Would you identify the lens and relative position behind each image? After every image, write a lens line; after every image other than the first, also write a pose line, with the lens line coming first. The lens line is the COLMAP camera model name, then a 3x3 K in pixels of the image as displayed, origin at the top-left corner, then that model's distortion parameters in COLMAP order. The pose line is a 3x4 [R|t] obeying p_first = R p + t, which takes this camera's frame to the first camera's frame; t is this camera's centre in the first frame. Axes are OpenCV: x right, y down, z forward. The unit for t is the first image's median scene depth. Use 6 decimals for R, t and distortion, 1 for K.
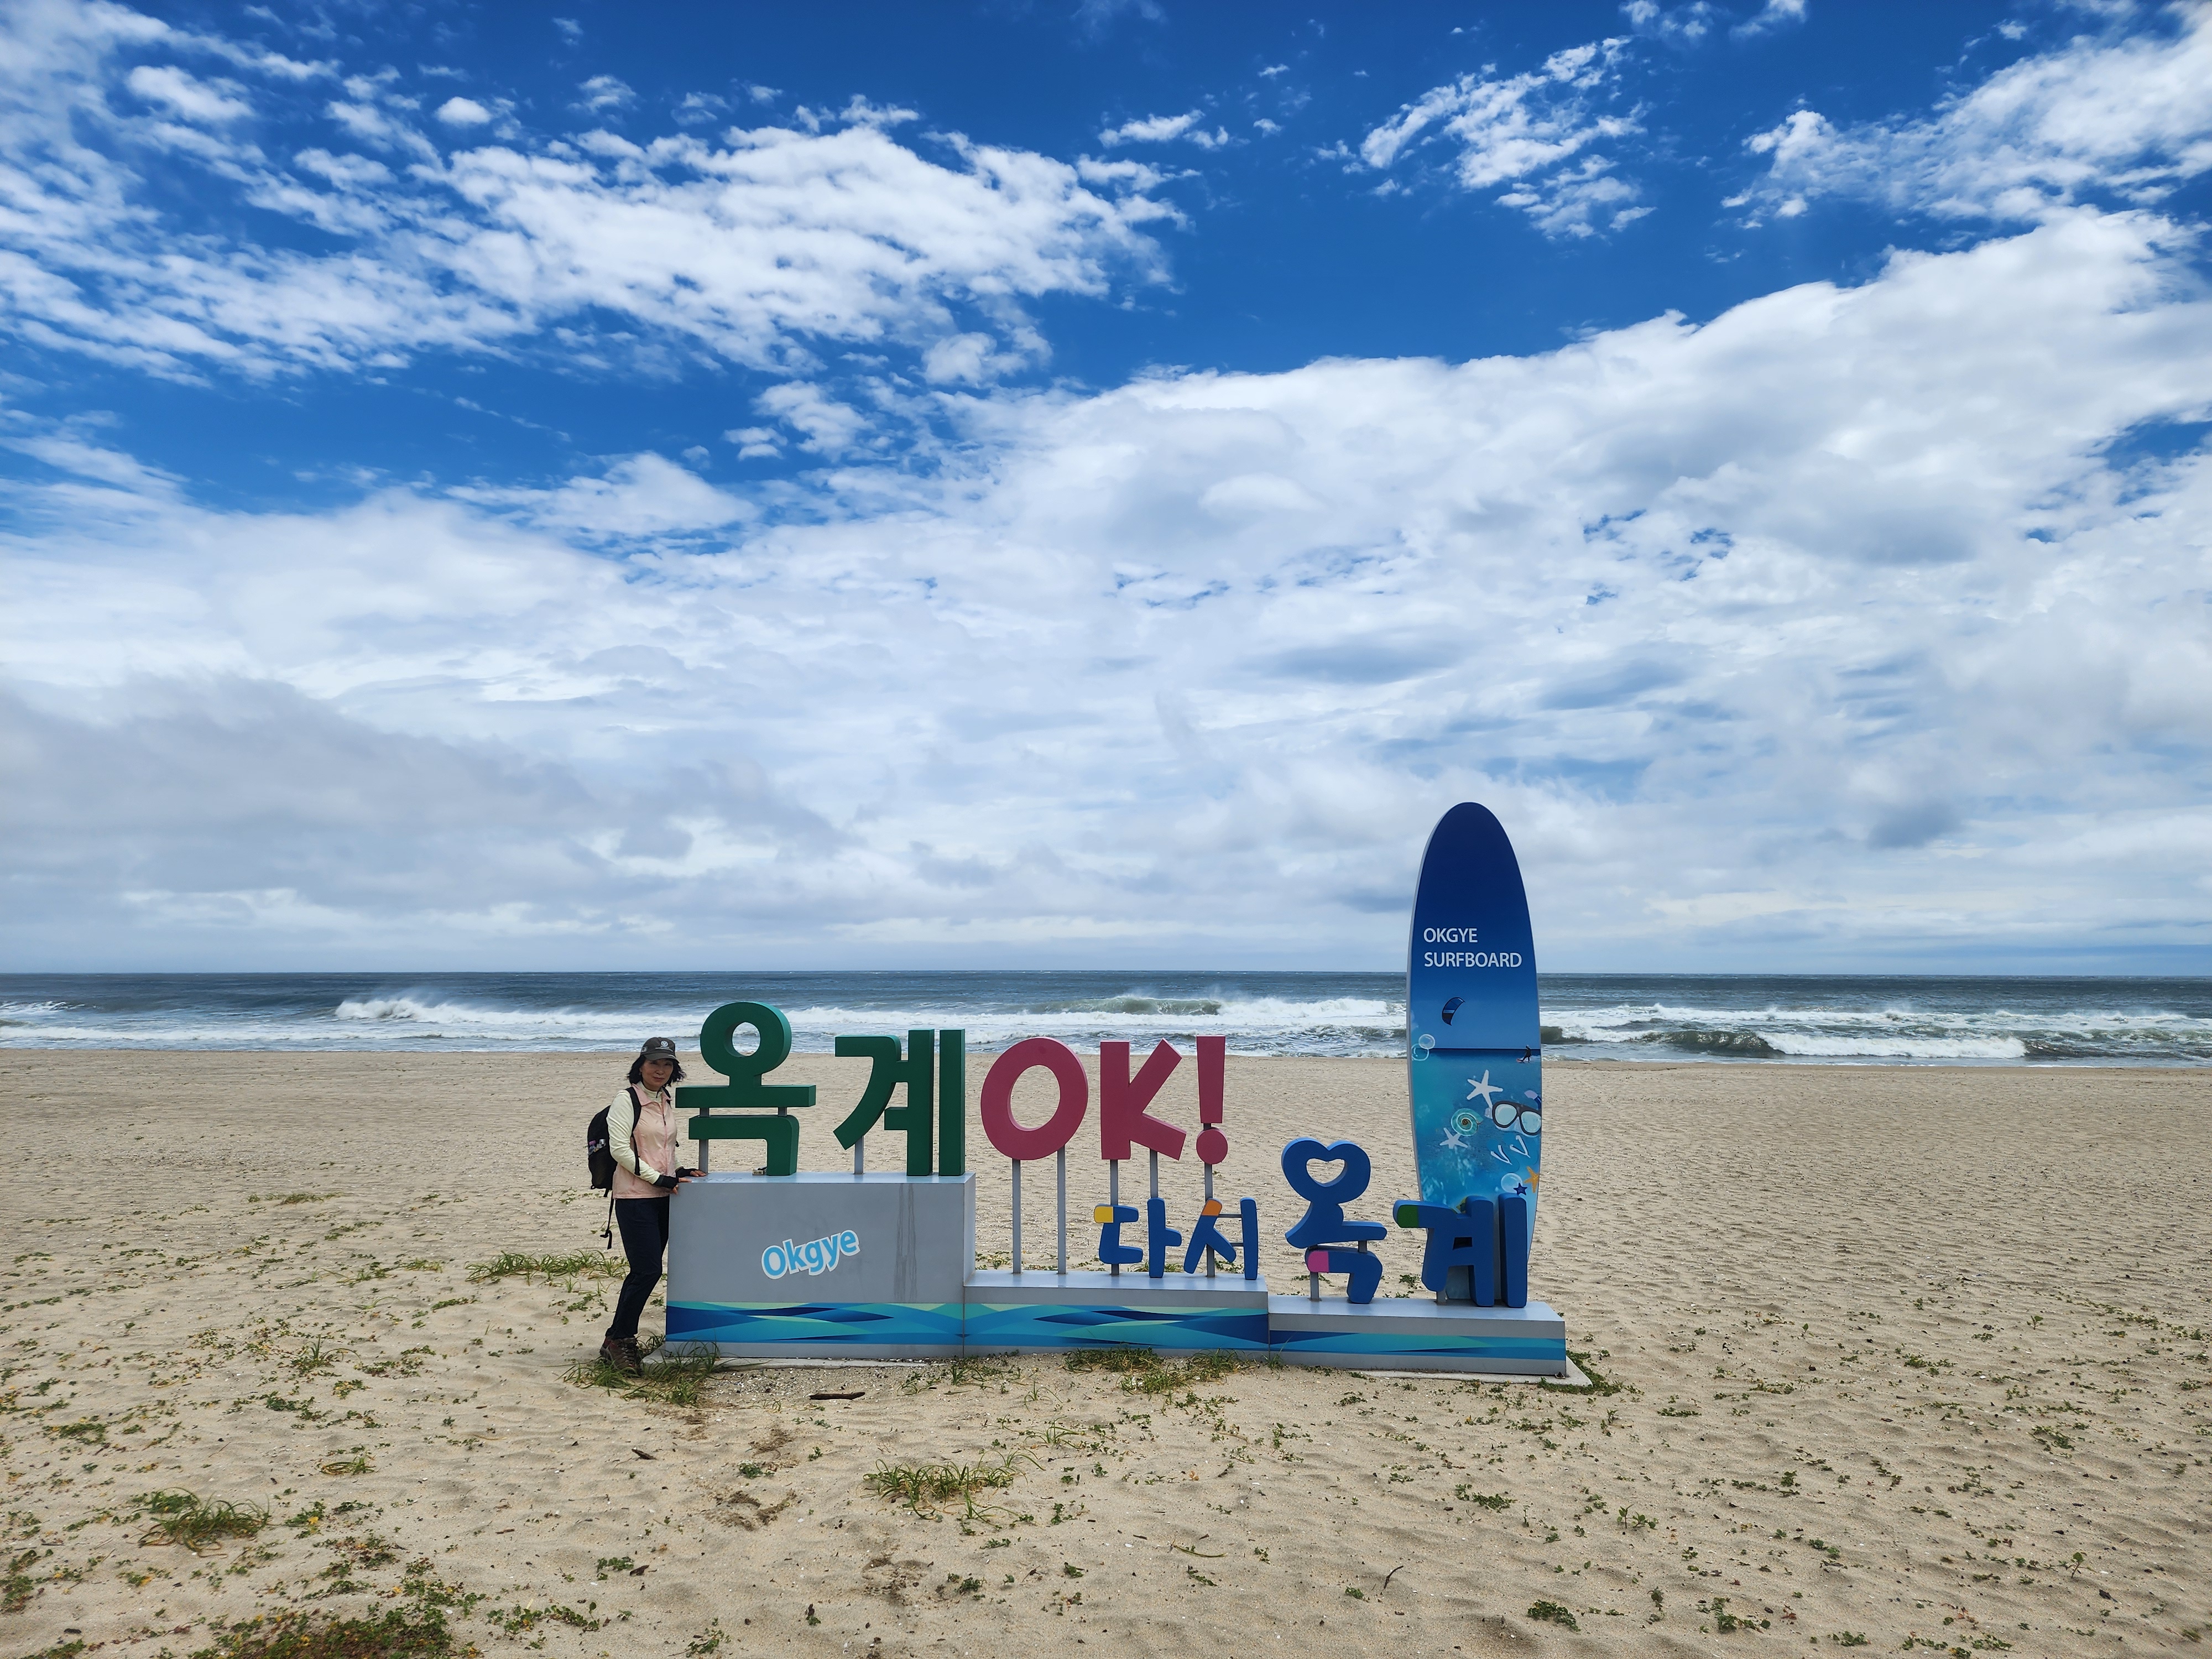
lens RADIAL K [[1485.4, 0, 1106.0], [0, 1485.4, 829.5], [0, 0, 1]] dist [0.077557, -0.068150]
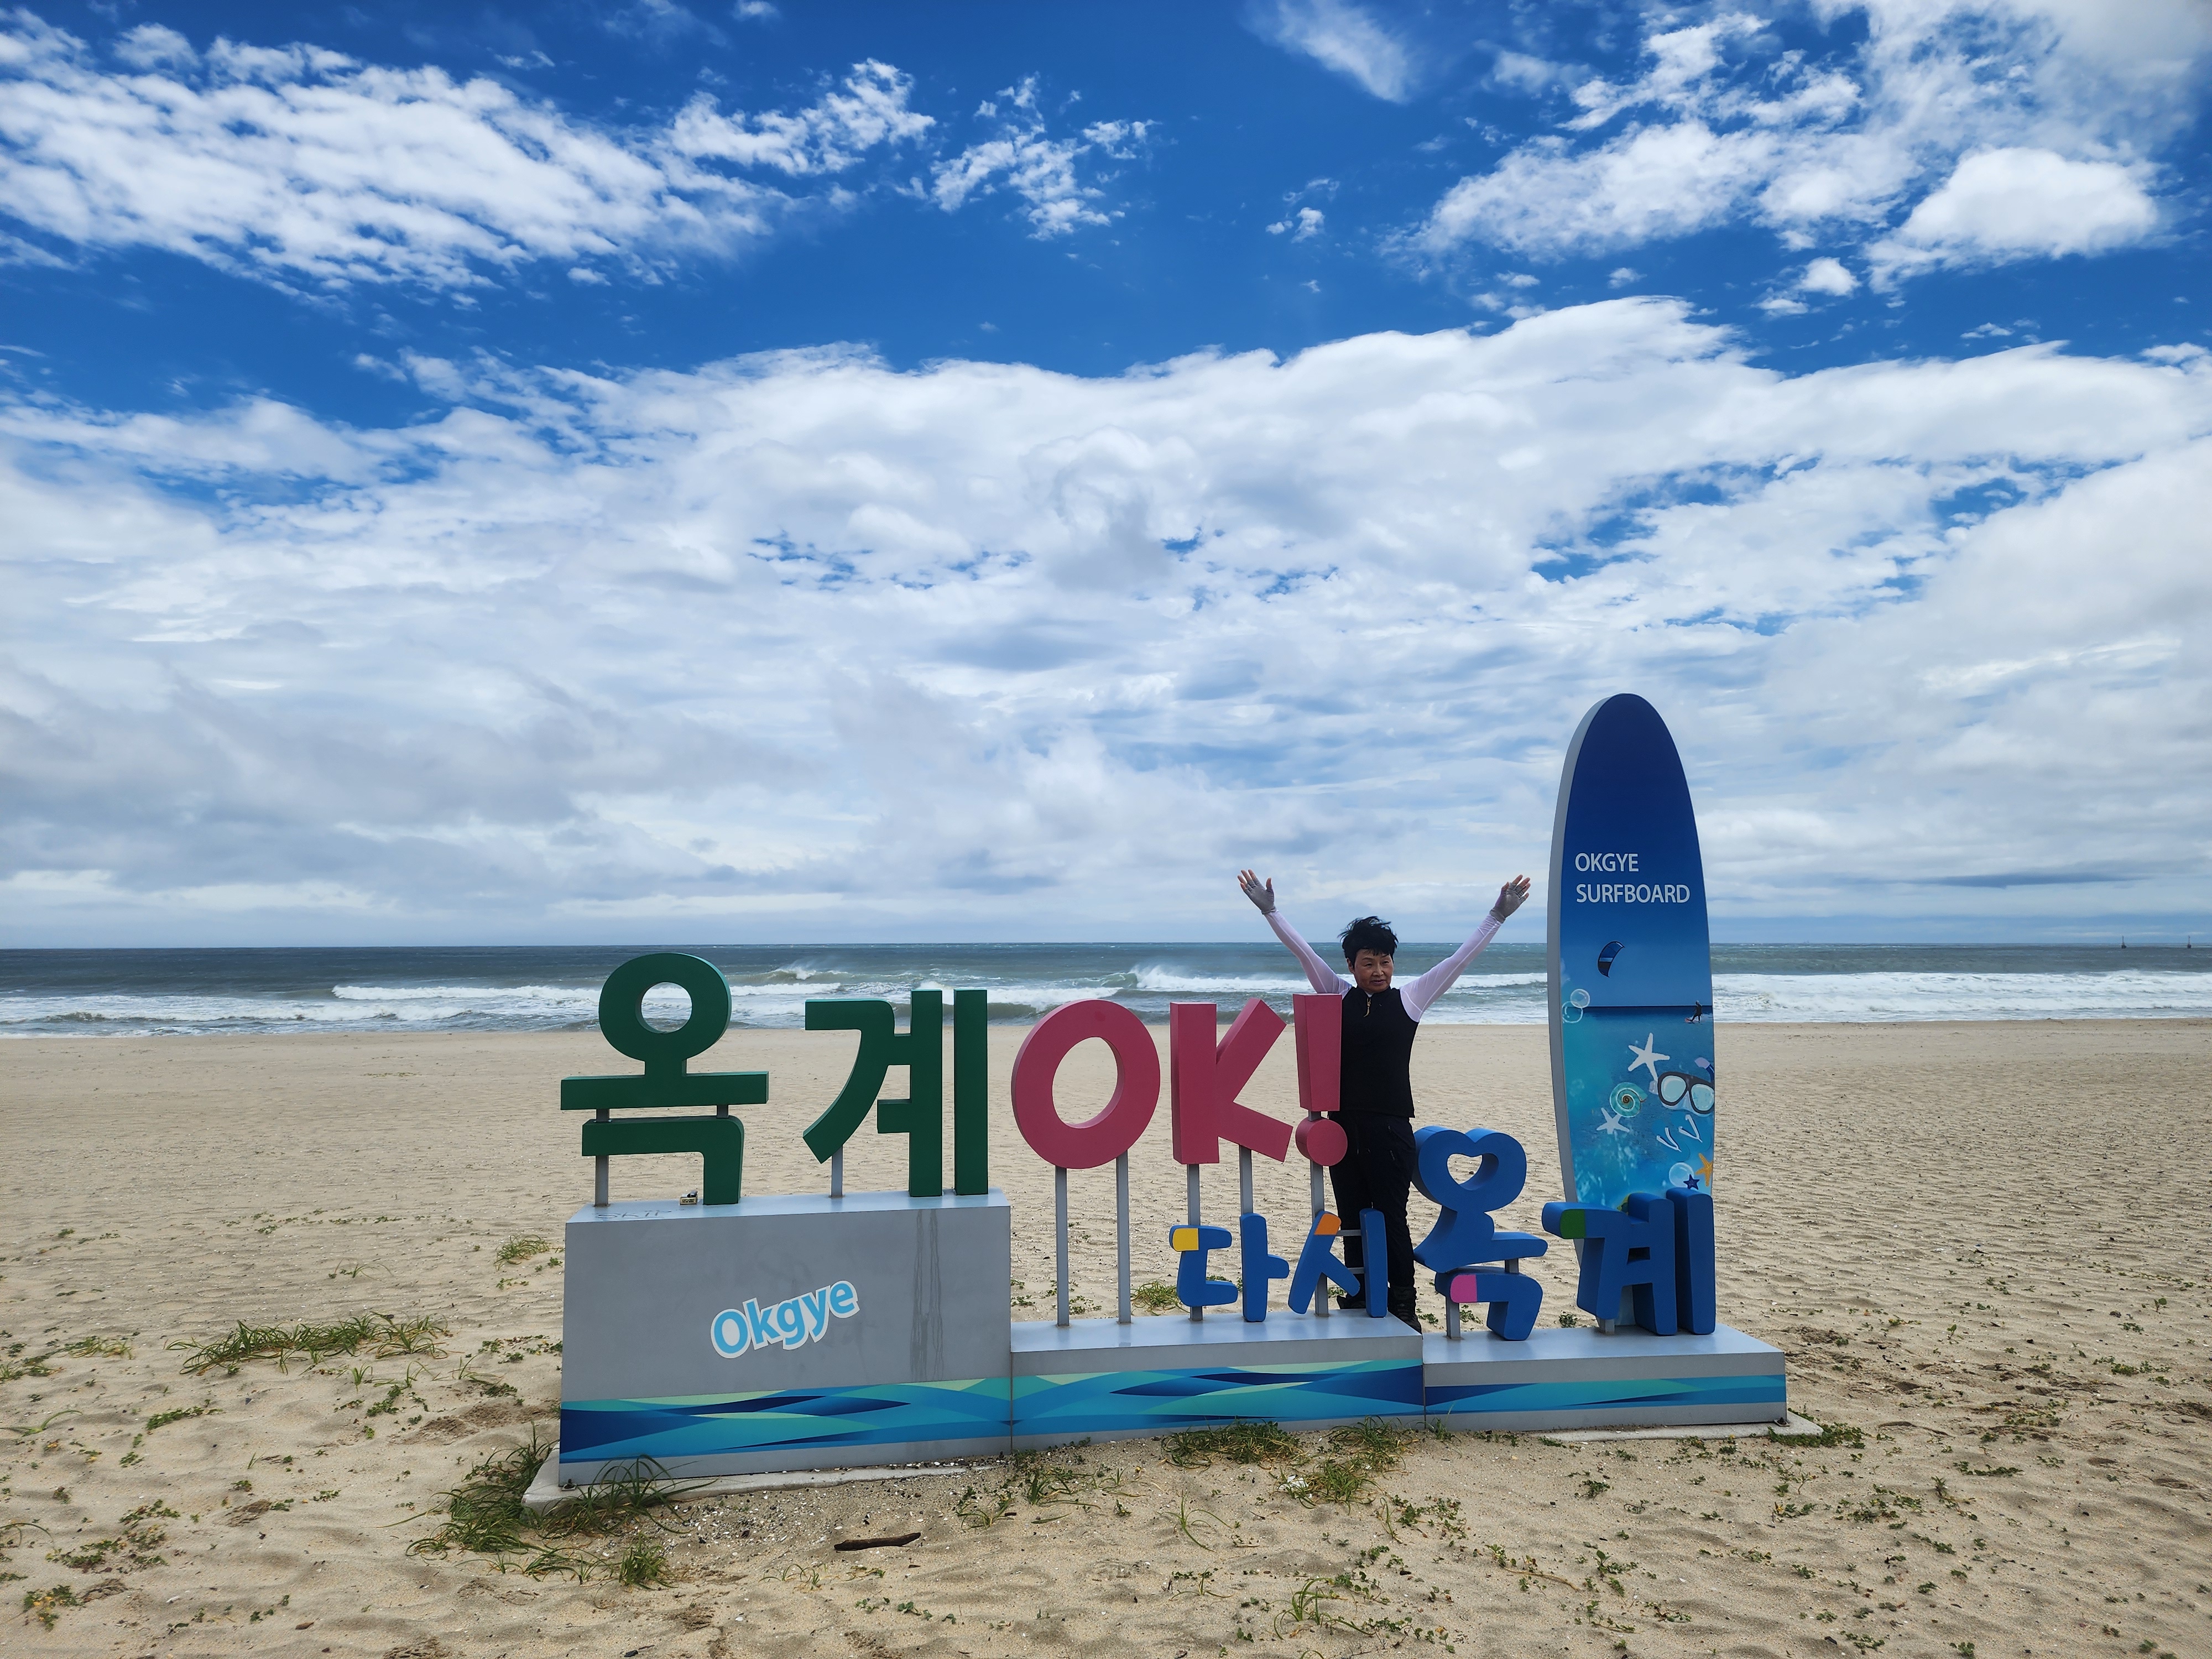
lens RADIAL K [[1485.4, 0, 1106.0], [0, 1485.4, 829.5], [0, 0, 1]] dist [0.077557, -0.068150]
pose [[0.976316, 0.011994, 0.216019, -0.197460], [-0.015908, 0.999739, 0.016389, 0.045779], [-0.215766, -0.019438, 0.976252, 0.295480]]
